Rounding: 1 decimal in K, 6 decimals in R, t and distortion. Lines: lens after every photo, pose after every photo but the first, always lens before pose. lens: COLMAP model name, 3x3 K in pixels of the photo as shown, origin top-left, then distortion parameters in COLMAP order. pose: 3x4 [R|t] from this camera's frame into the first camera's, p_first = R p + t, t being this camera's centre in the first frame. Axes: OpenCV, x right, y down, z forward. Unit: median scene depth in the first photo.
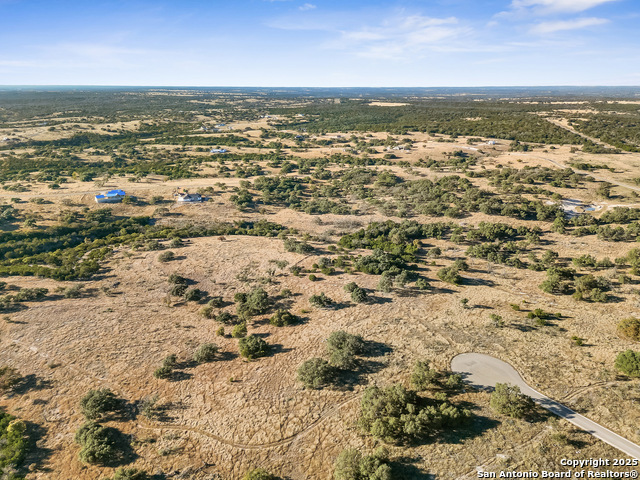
lens RADIAL K [[448.8, 0, 325.4], [0, 448.8, 241.3], [0, 0, 1]] dist [0.034911, -0.003349]
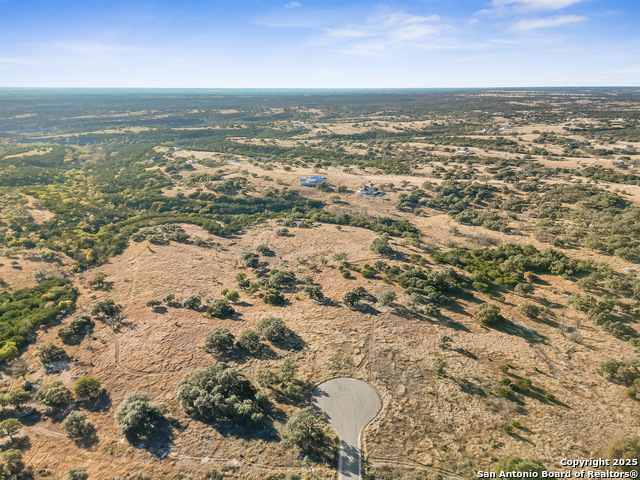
lens RADIAL K [[448.8, 0, 325.4], [0, 448.8, 241.3], [0, 0, 1]] dist [0.034911, -0.003349]
pose [[0.781368, 0.197416, -0.592022, 0.393816], [-0.198811, 0.977964, 0.063716, -0.036544], [0.591555, 0.067914, 0.803399, 0.113861]]
